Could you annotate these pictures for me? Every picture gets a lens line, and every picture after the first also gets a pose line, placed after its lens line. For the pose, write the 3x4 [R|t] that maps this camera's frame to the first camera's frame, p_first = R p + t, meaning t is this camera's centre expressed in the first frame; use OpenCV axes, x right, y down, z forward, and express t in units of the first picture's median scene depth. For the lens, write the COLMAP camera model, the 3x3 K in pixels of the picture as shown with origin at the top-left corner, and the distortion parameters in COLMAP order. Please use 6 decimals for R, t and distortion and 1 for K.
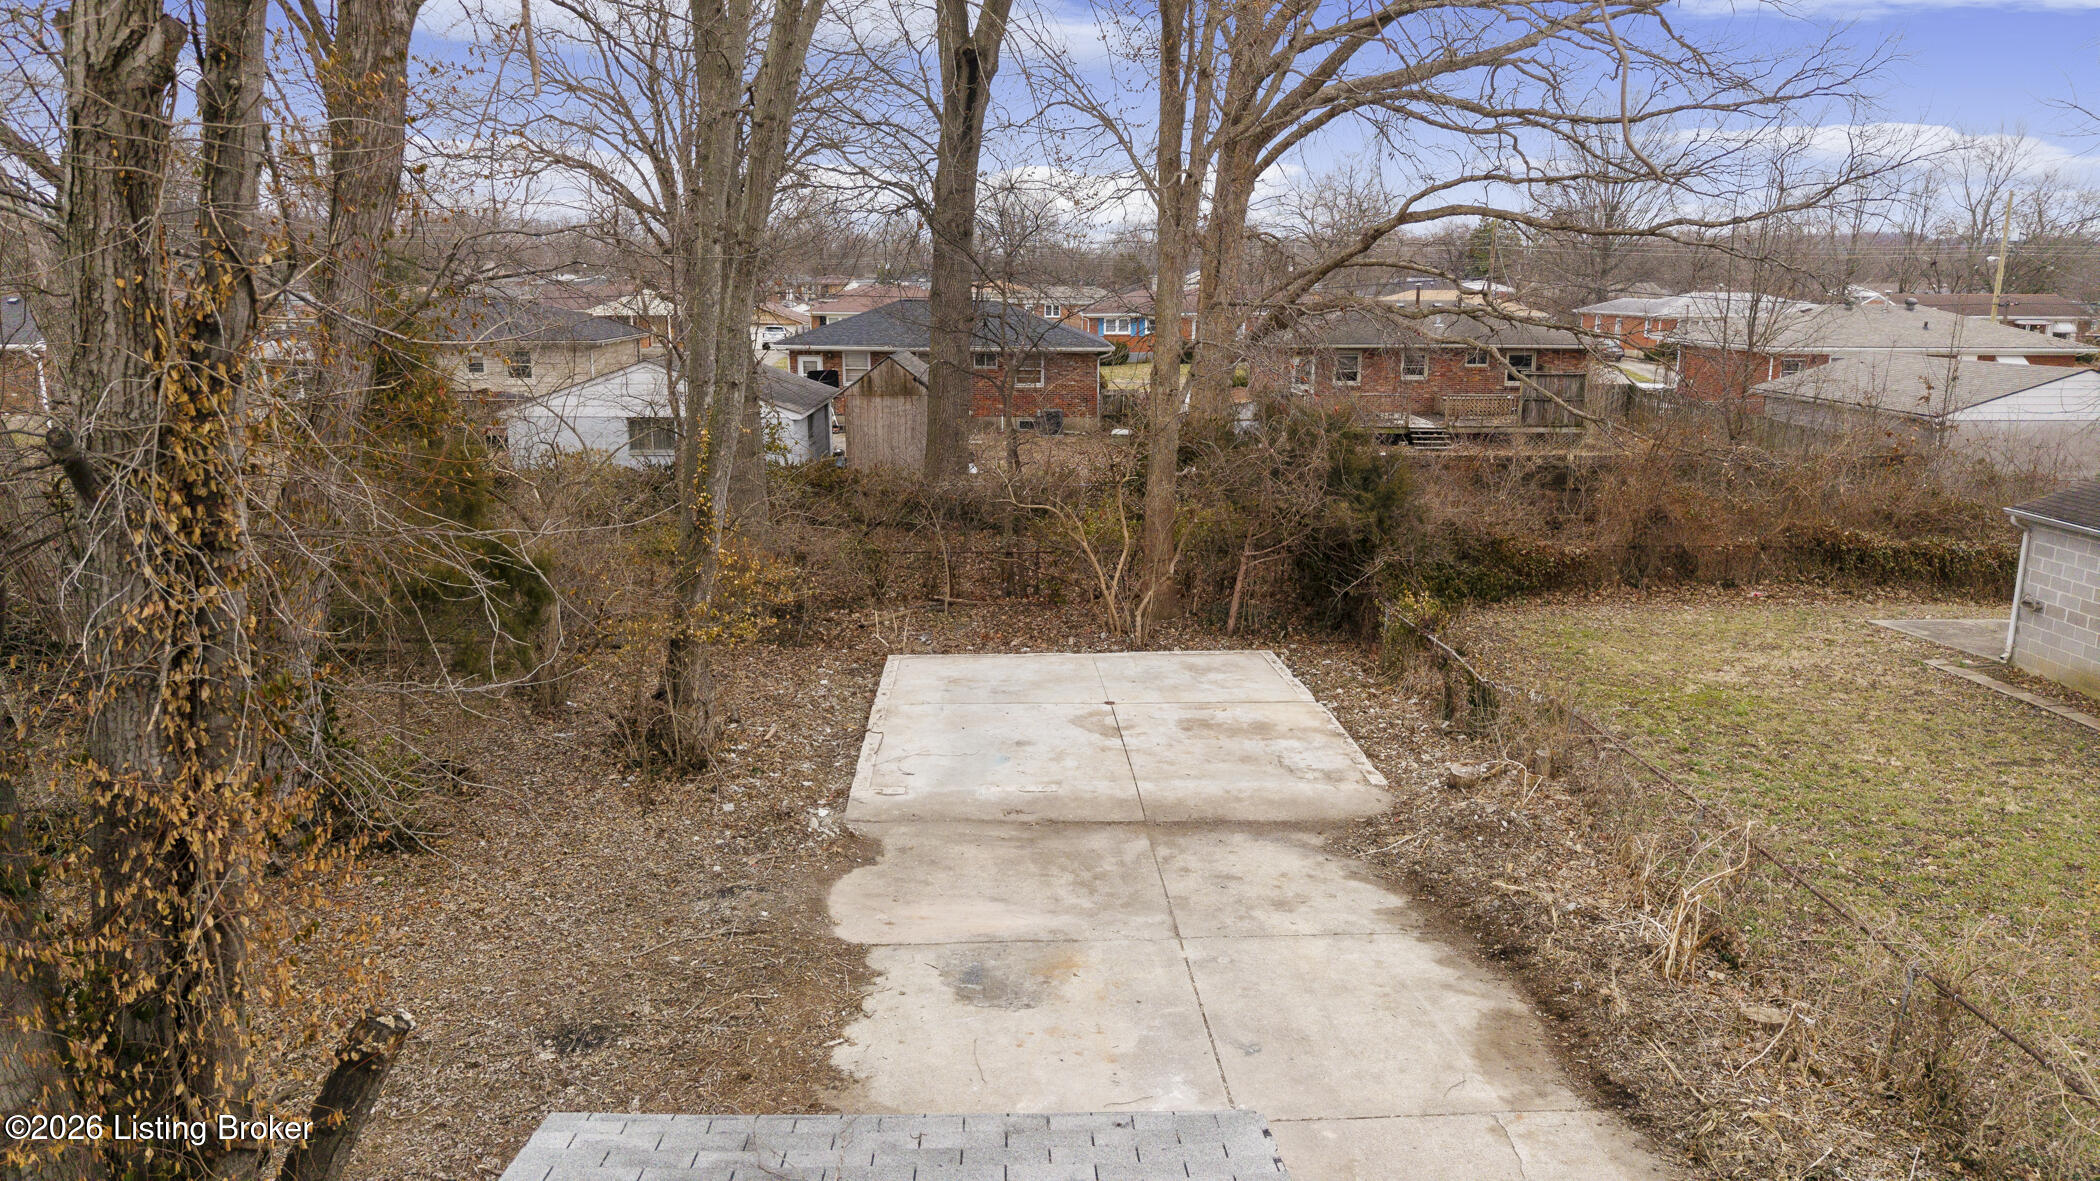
lens RADIAL K [[1408.1, 0, 1050.0], [0, 1408.1, 590.5], [0, 0, 1]] dist [-0.005096, -0.004273]
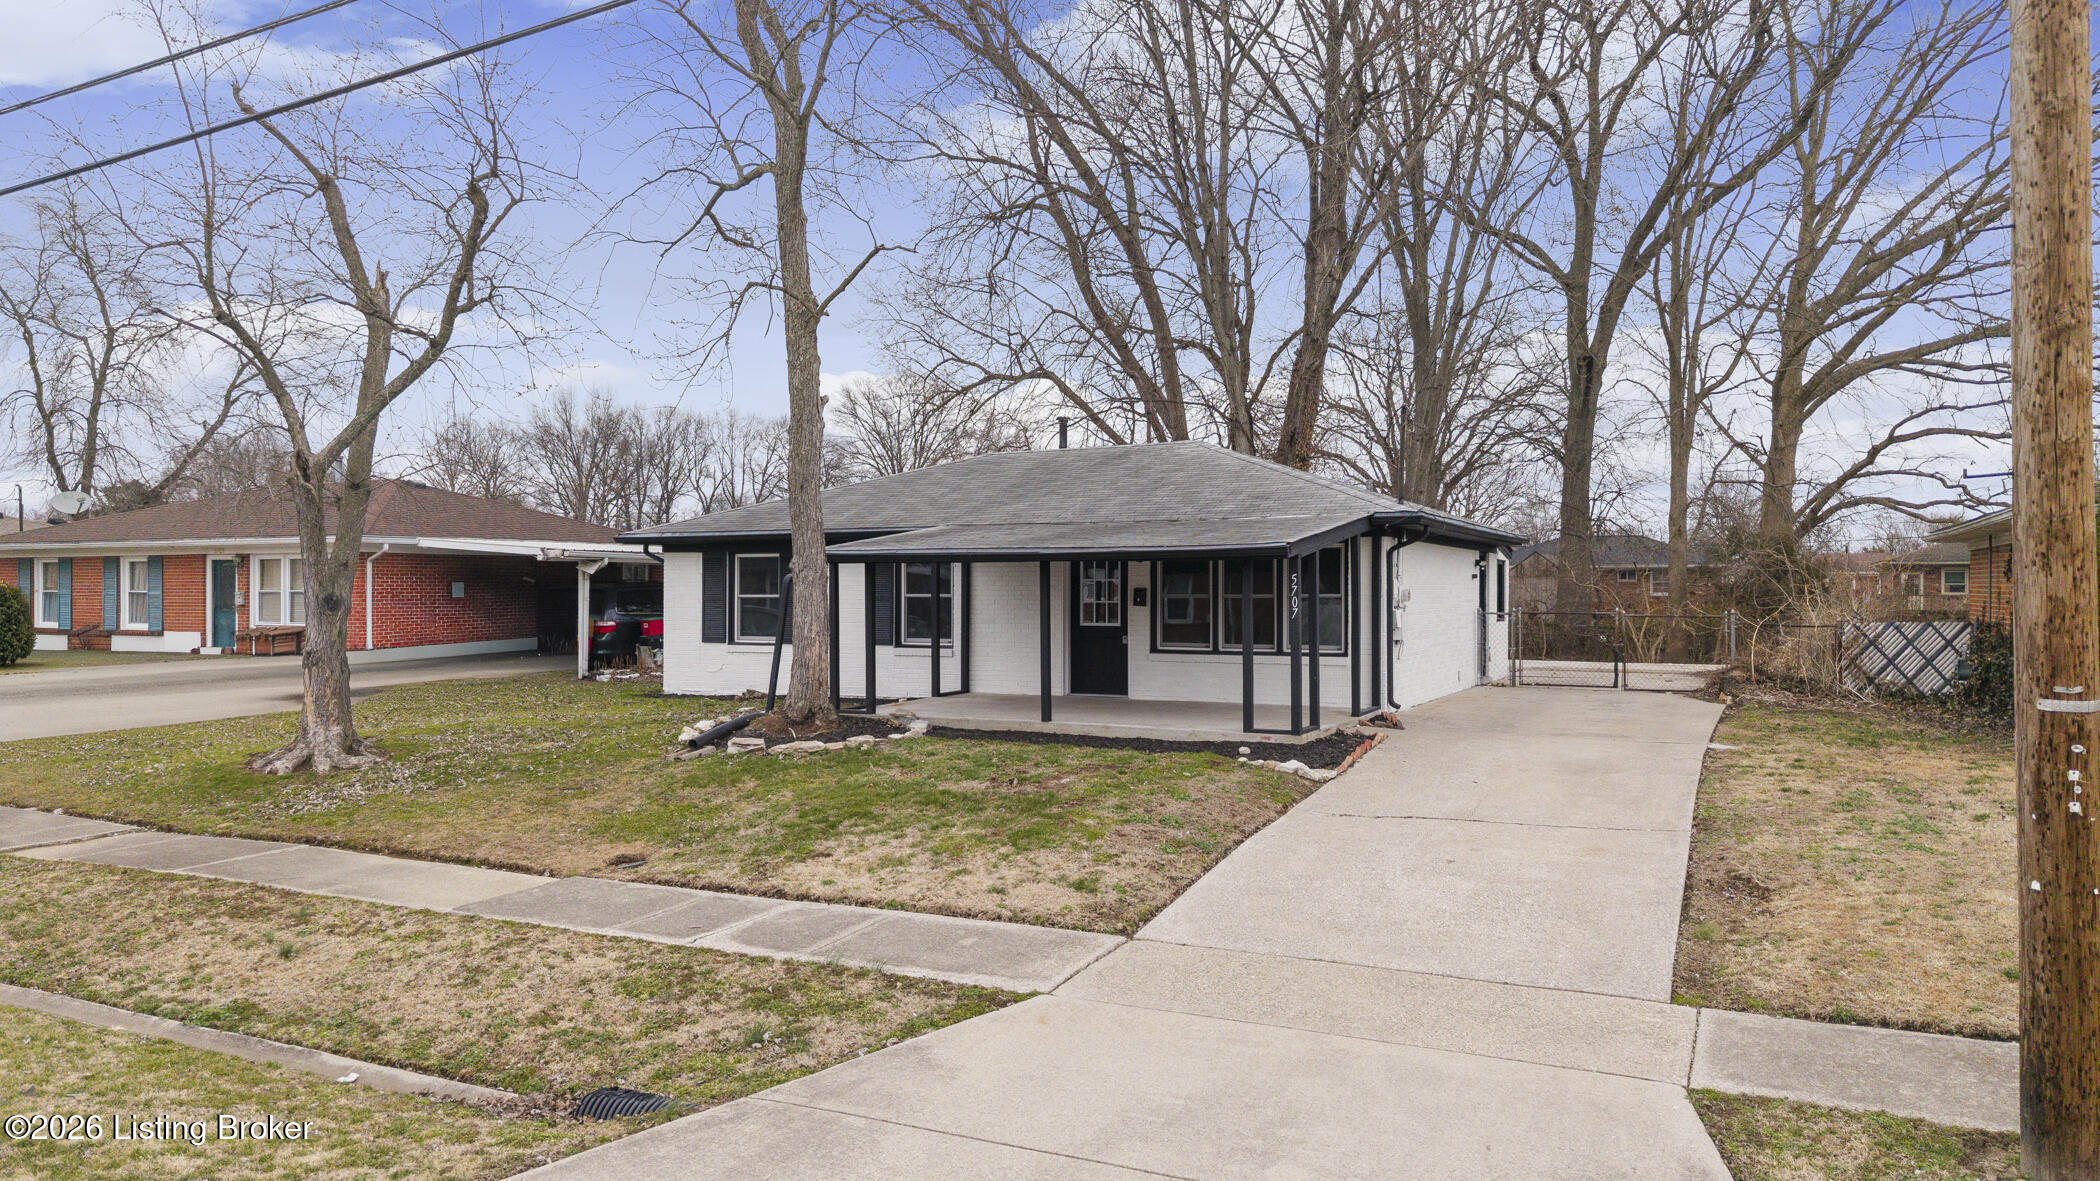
lens RADIAL K [[1410.6, 0, 1050.0], [0, 1410.6, 590.5], [0, 0, 1]] dist [0.030561, -0.002678]
pose [[0.880614, -0.002955, -0.473824, 0.160268], [-0.100494, 0.976067, -0.192857, 0.241443], [0.463054, 0.217450, 0.859242, -0.597106]]
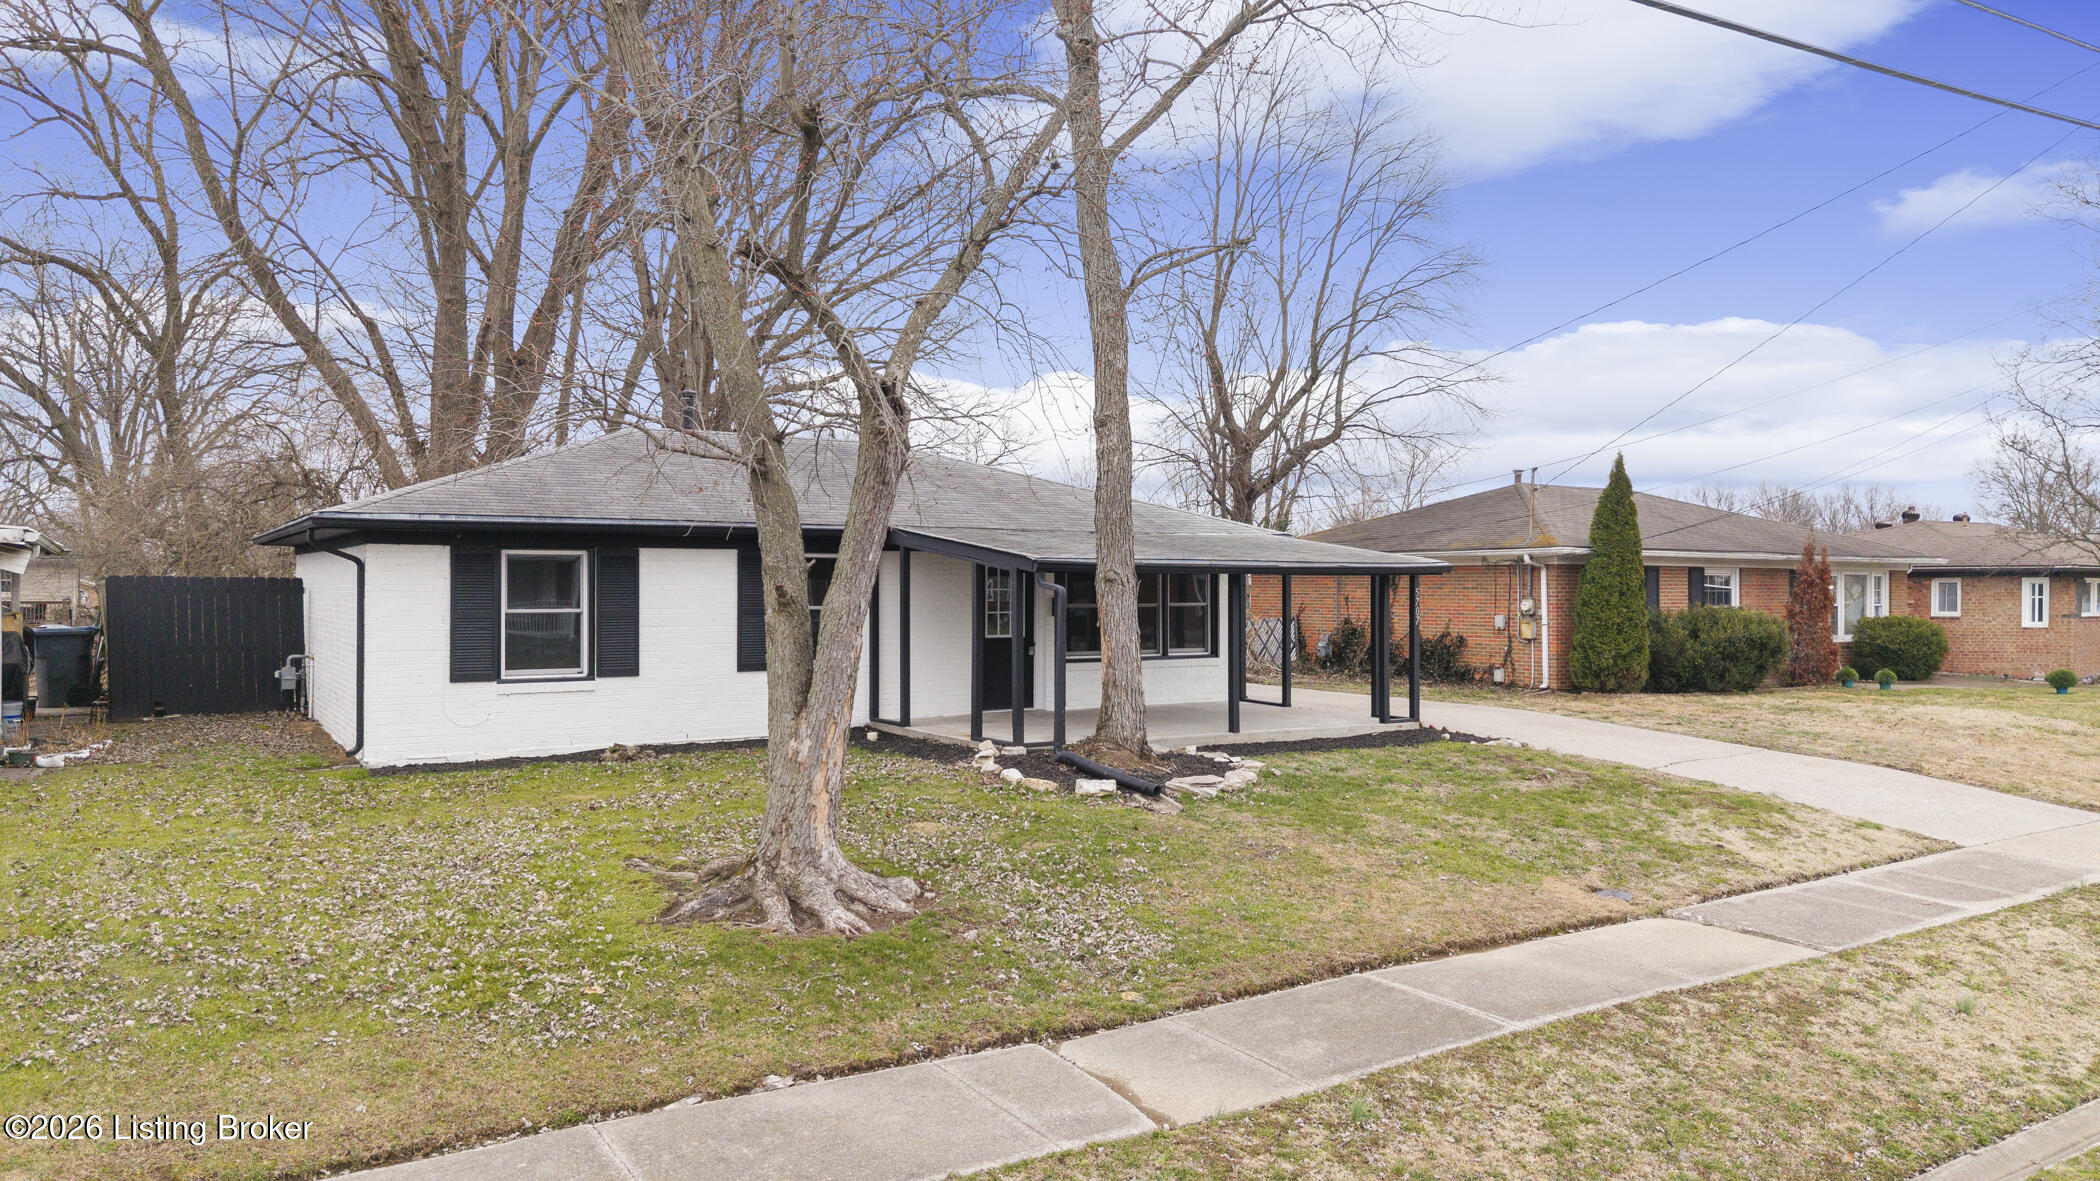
lens RADIAL K [[1402.2, 0, 1050.0], [0, 1402.2, 590.5], [0, 0, 1]] dist [0.018213, -0.000616]
pose [[0.856793, -0.002632, 0.515654, -0.351653], [0.113550, 0.976404, -0.183688, 0.227087], [-0.503003, 0.215935, 0.836875, -0.560859]]
